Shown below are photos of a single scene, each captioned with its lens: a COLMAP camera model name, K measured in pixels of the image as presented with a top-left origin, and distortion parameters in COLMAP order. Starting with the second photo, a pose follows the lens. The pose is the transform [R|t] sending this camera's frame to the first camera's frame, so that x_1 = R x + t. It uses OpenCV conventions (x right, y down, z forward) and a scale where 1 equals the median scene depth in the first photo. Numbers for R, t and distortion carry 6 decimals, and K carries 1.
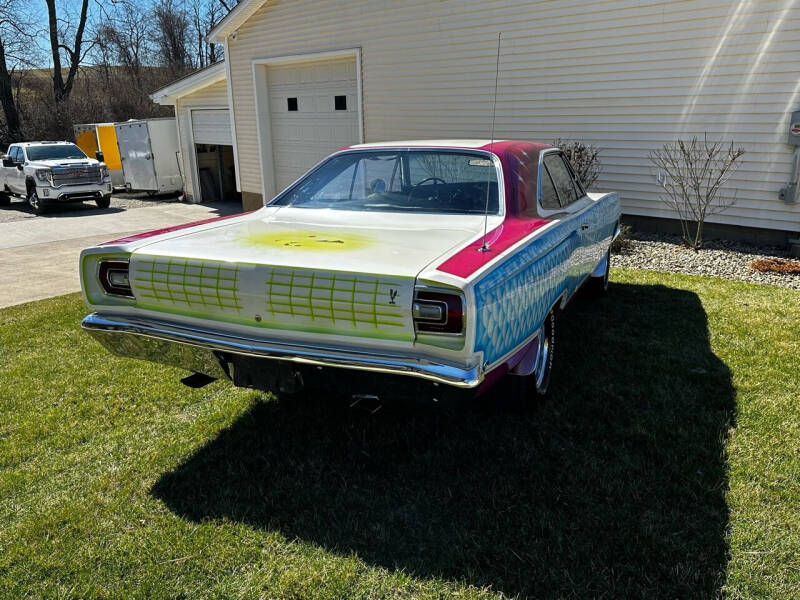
lens RADIAL K [[671.3, 0, 400.0], [0, 671.3, 300.0], [0, 0, 1]] dist [0.068456, -0.096279]
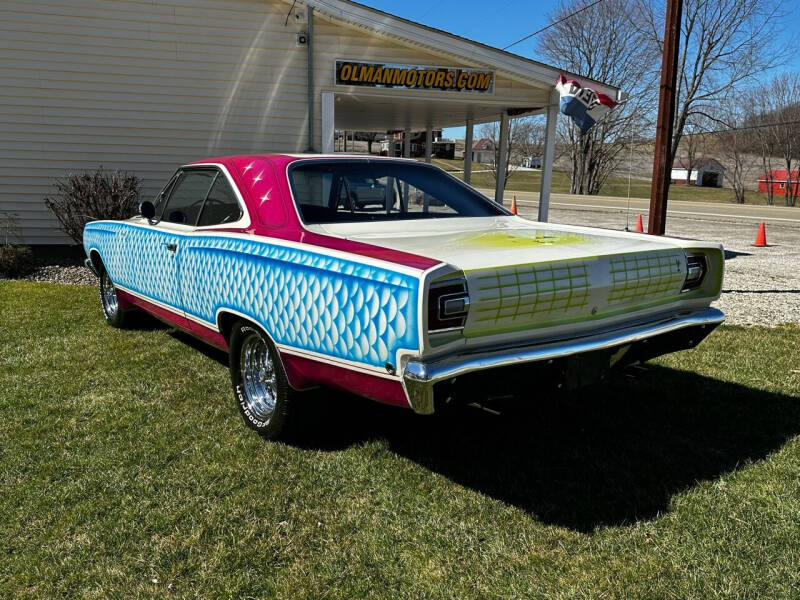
lens RADIAL K [[670.1, 0, 403.1], [0, 670.1, 298.1], [0, 0, 1]] dist [0.050926, -0.084934]
pose [[0.496030, -0.138836, 0.857134, -0.748586], [0.195738, 0.979605, 0.045399, -0.057192], [-0.845956, 0.145254, 0.513089, 0.449071]]
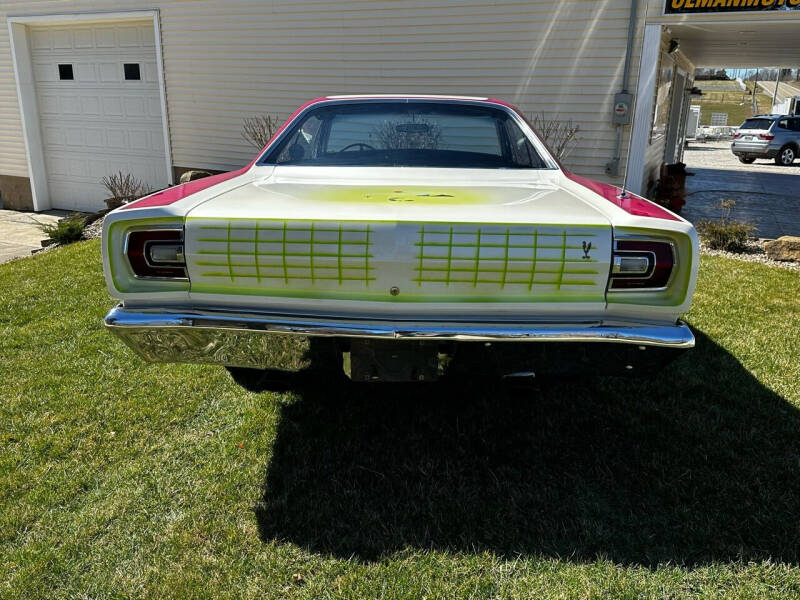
lens RADIAL K [[670.1, 0, 403.1], [0, 670.1, 298.1], [0, 0, 1]] dist [0.050926, -0.084934]
pose [[0.929949, -0.073453, 0.360277, -0.300108], [0.068804, 0.997298, 0.025731, 0.009896], [-0.361194, 0.000860, 0.932490, 0.165171]]
